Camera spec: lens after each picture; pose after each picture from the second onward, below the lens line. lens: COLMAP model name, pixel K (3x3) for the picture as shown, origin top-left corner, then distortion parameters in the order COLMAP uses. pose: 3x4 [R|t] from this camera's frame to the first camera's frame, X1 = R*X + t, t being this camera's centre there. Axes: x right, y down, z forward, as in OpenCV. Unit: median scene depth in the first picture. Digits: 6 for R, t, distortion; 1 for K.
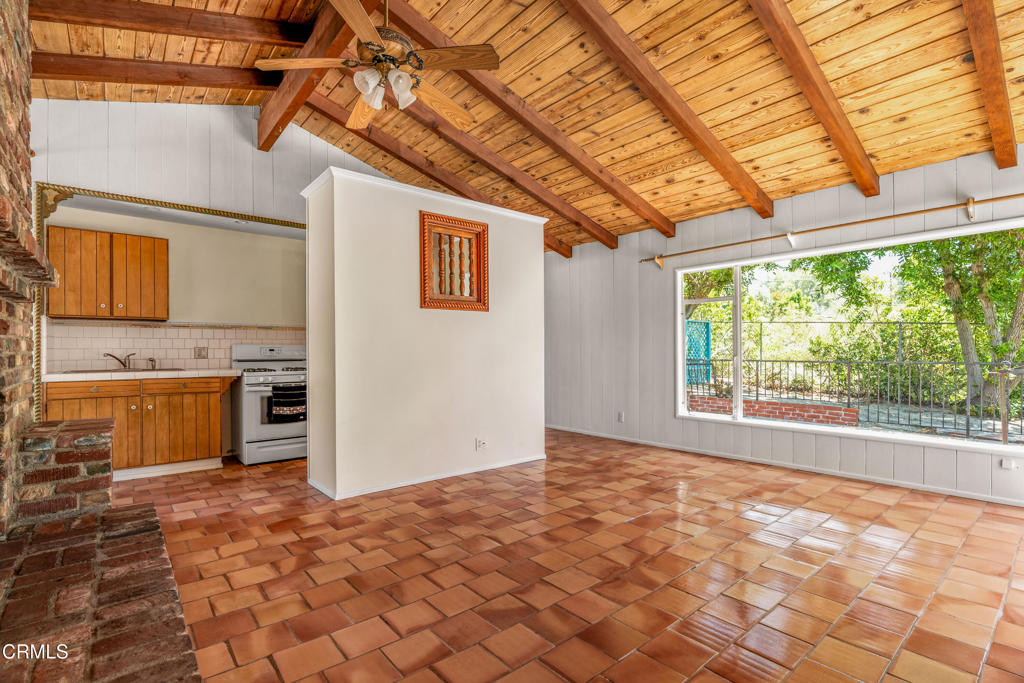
lens RADIAL K [[469.5, 0, 481.3], [0, 469.5, 351.0], [0, 0, 1]] dist [-0.011874, 0.002556]
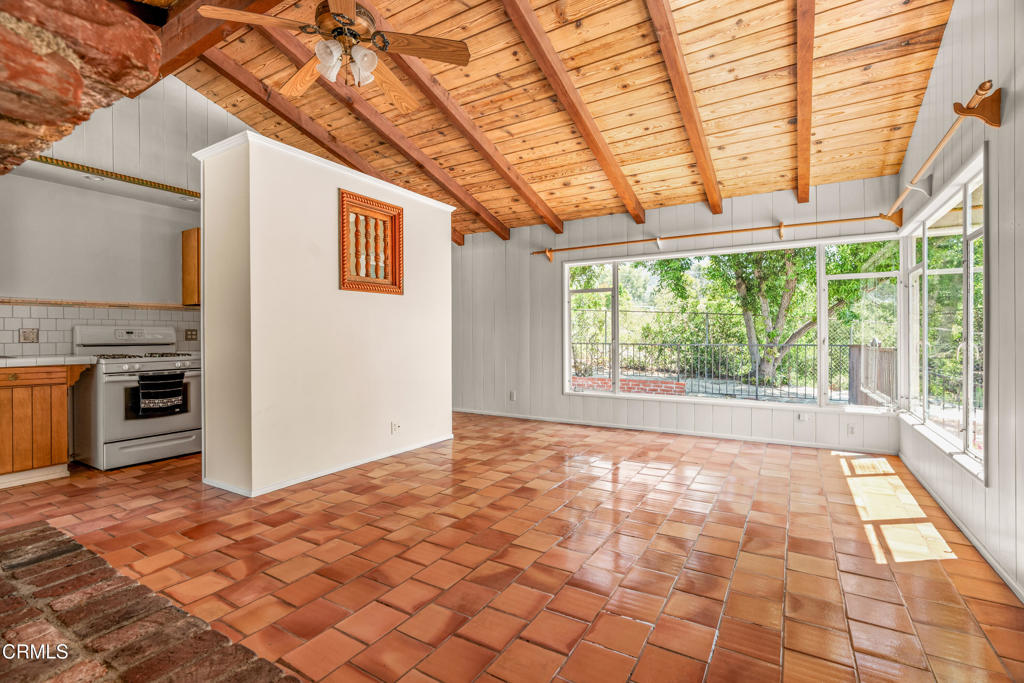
lens RADIAL K [[469.5, 0, 484.1], [0, 469.5, 335.0], [0, 0, 1]] dist [-0.011874, 0.002556]
pose [[0.946290, 0.002759, 0.323308, -0.176477], [-0.002532, 0.999996, -0.001124, 0.002425], [-0.323310, 0.000245, 0.946293, -0.006485]]
